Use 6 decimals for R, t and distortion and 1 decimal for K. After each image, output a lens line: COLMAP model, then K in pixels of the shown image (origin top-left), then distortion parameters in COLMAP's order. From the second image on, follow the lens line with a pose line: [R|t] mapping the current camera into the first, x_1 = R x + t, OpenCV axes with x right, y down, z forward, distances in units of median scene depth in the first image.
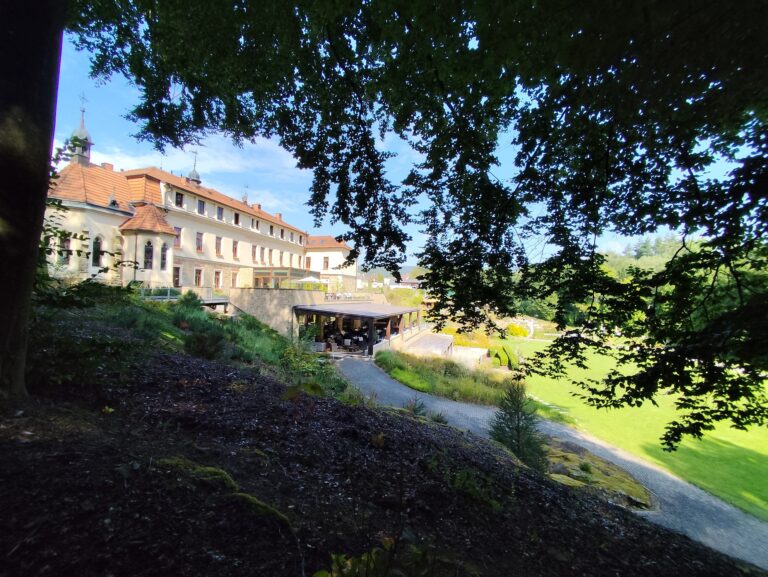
lens RADIAL K [[346.1, 0, 384.0], [0, 346.1, 288.5], [0, 0, 1]] dist [-0.000062, 0.000003]
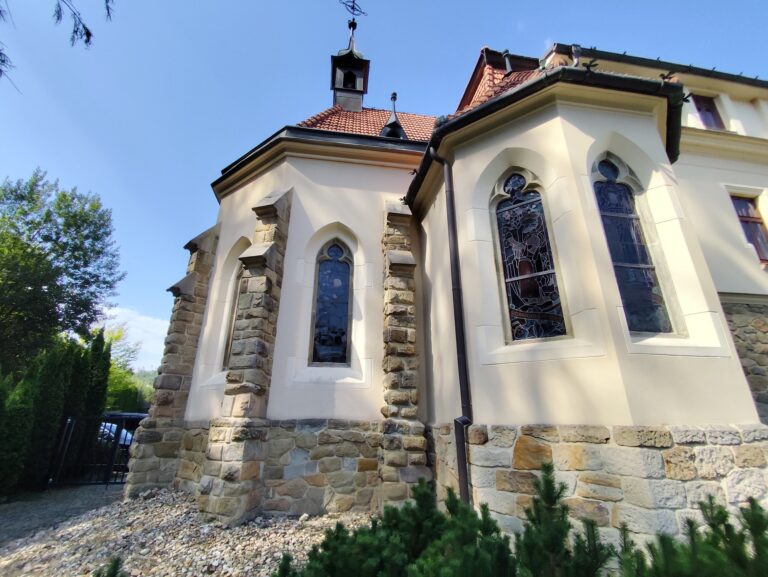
lens RADIAL K [[346.1, 0, 384.0], [0, 346.1, 288.5], [0, 0, 1]] dist [-0.000062, 0.000003]
pose [[0.417153, -0.363304, -0.833063, -0.441668], [0.024986, 0.920864, -0.389083, -0.017078], [0.908493, 0.141492, 0.393218, 0.667499]]
